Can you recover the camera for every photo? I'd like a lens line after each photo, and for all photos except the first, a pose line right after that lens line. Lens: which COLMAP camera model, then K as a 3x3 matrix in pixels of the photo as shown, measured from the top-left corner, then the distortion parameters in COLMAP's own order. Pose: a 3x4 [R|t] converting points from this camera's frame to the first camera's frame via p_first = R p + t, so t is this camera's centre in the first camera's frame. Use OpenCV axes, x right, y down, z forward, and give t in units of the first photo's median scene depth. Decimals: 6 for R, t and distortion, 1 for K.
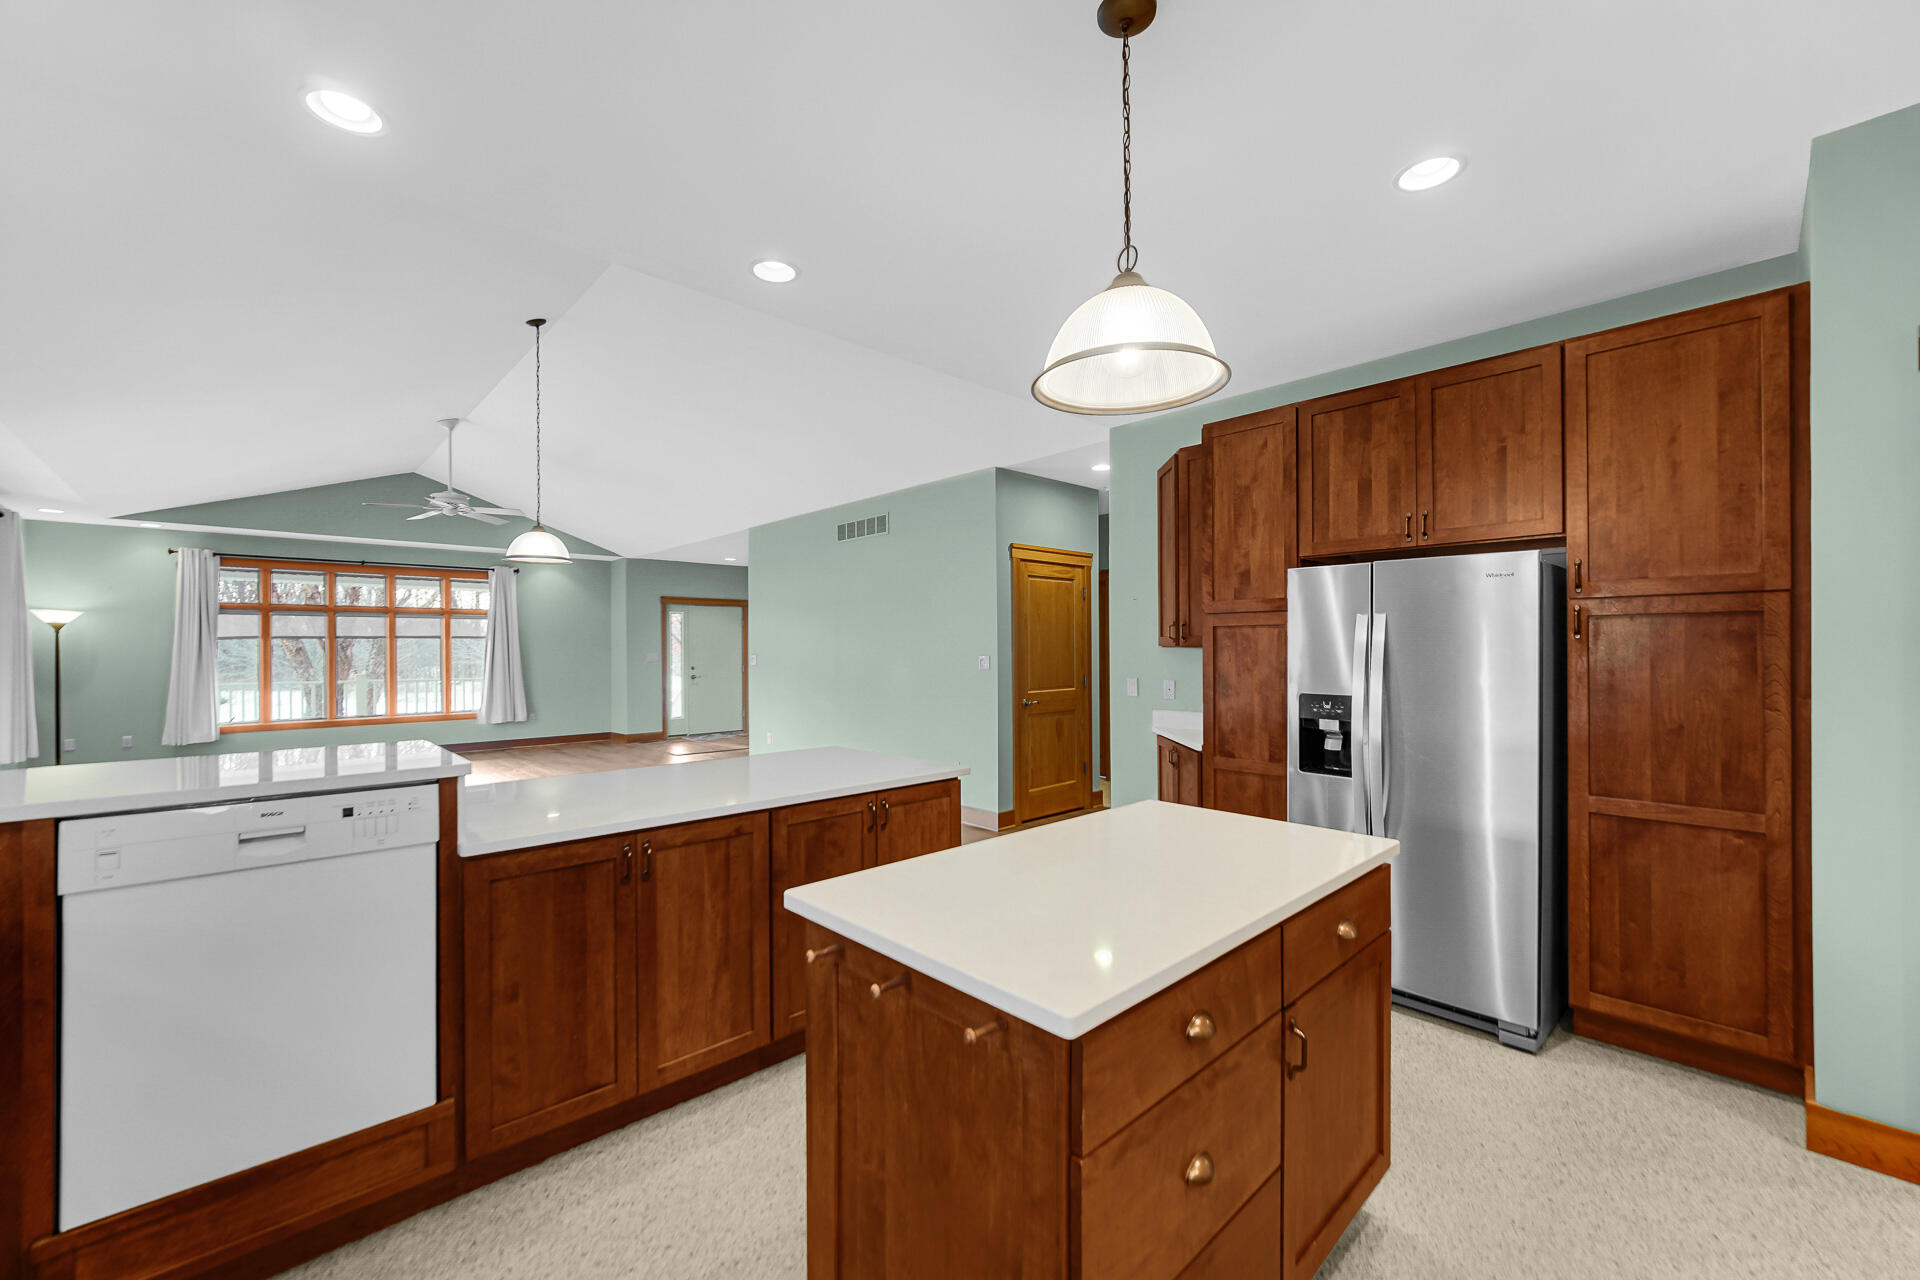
lens RADIAL K [[760.4, 0, 949.5], [0, 760.4, 647.5], [0, 0, 1]] dist [-0.000832, -0.000309]
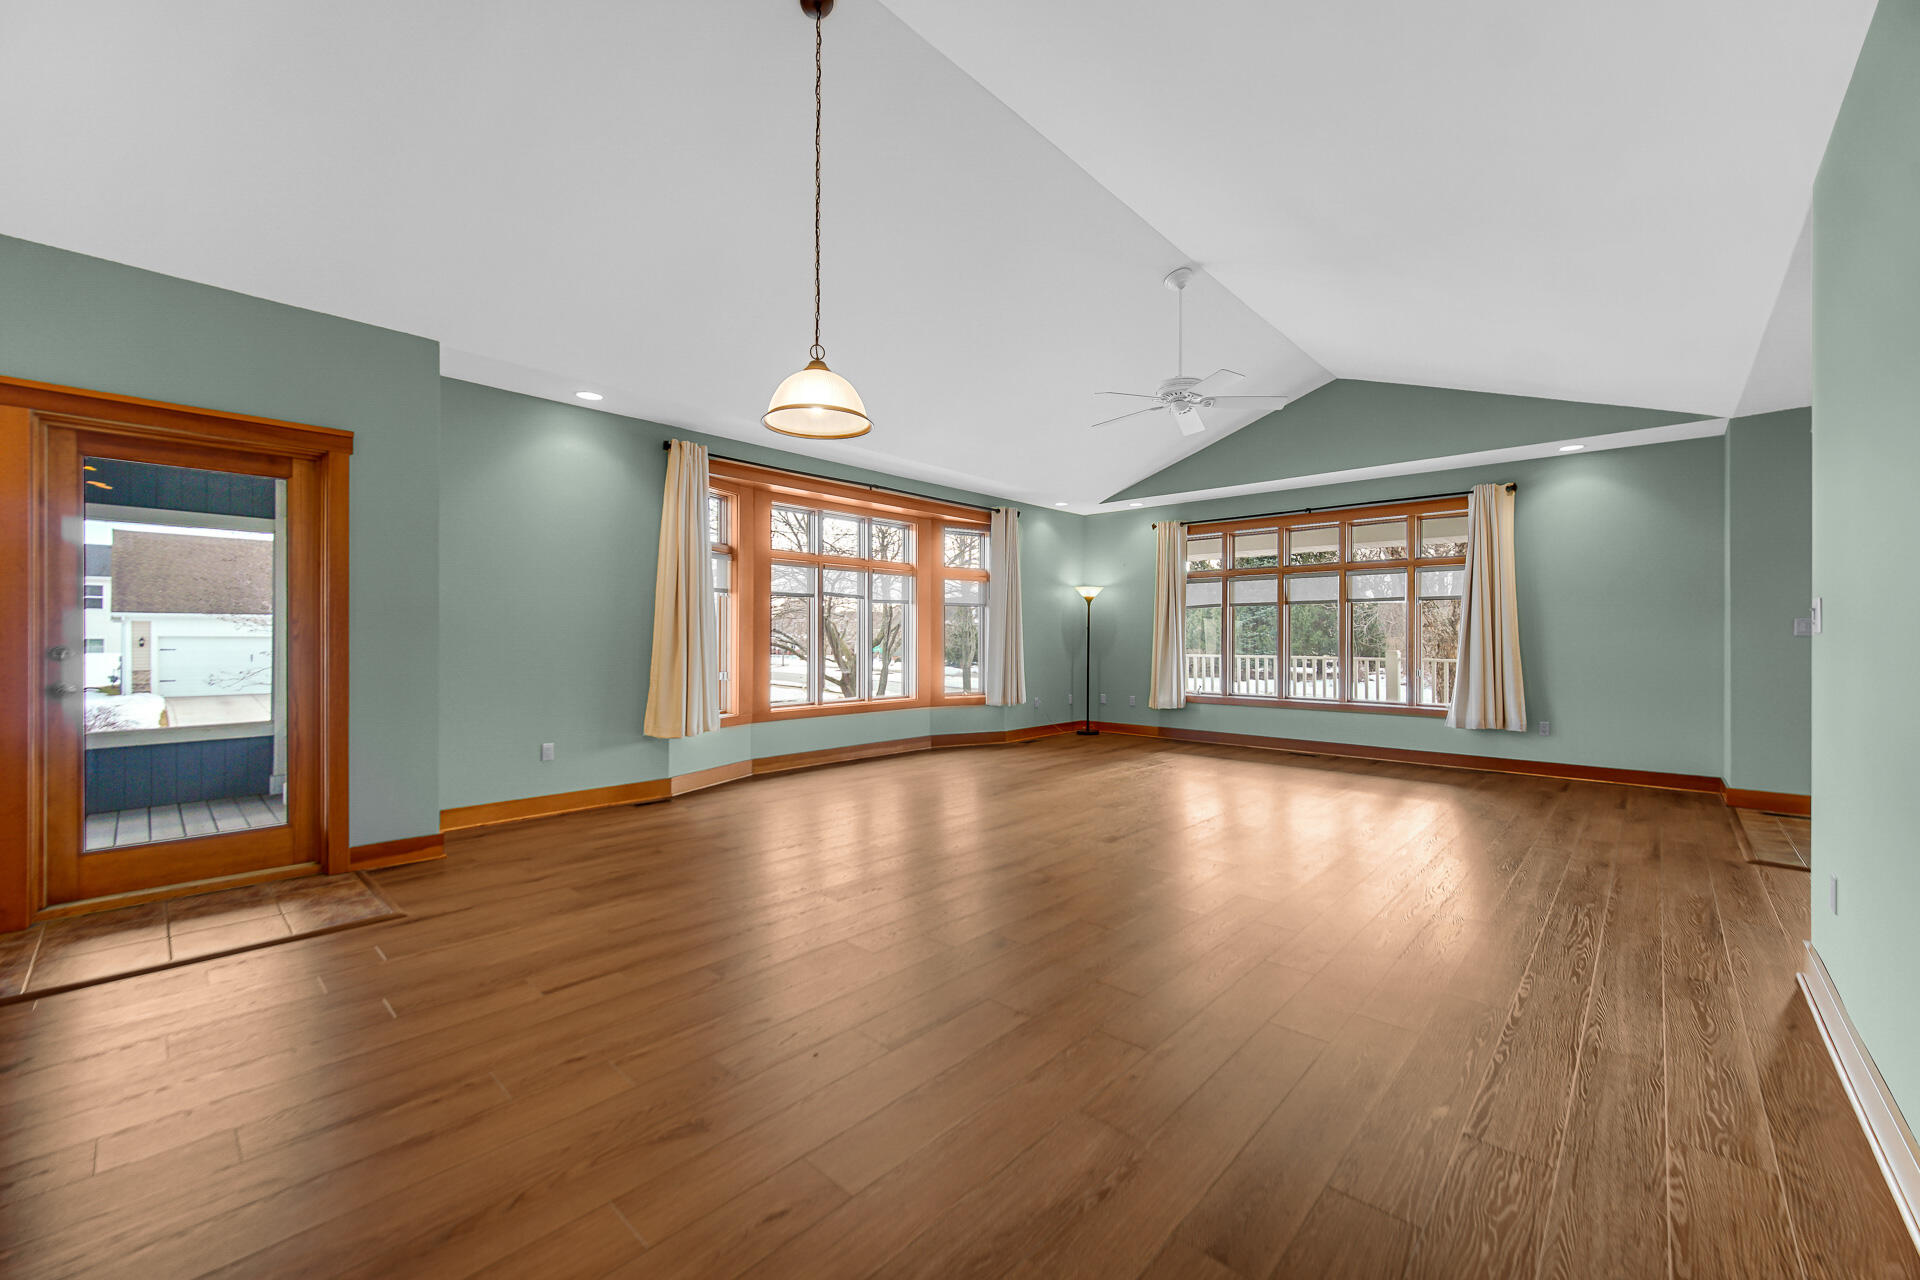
lens RADIAL K [[760.4, 0, 953.0], [0, 760.4, 632.5], [0, 0, 1]] dist [-0.000832, -0.000309]
pose [[0.070467, 0.006557, -0.997493, 0.020276], [0.008264, 0.999940, 0.007157, 0.011293], [0.997480, -0.008748, 0.070408, 0.599833]]
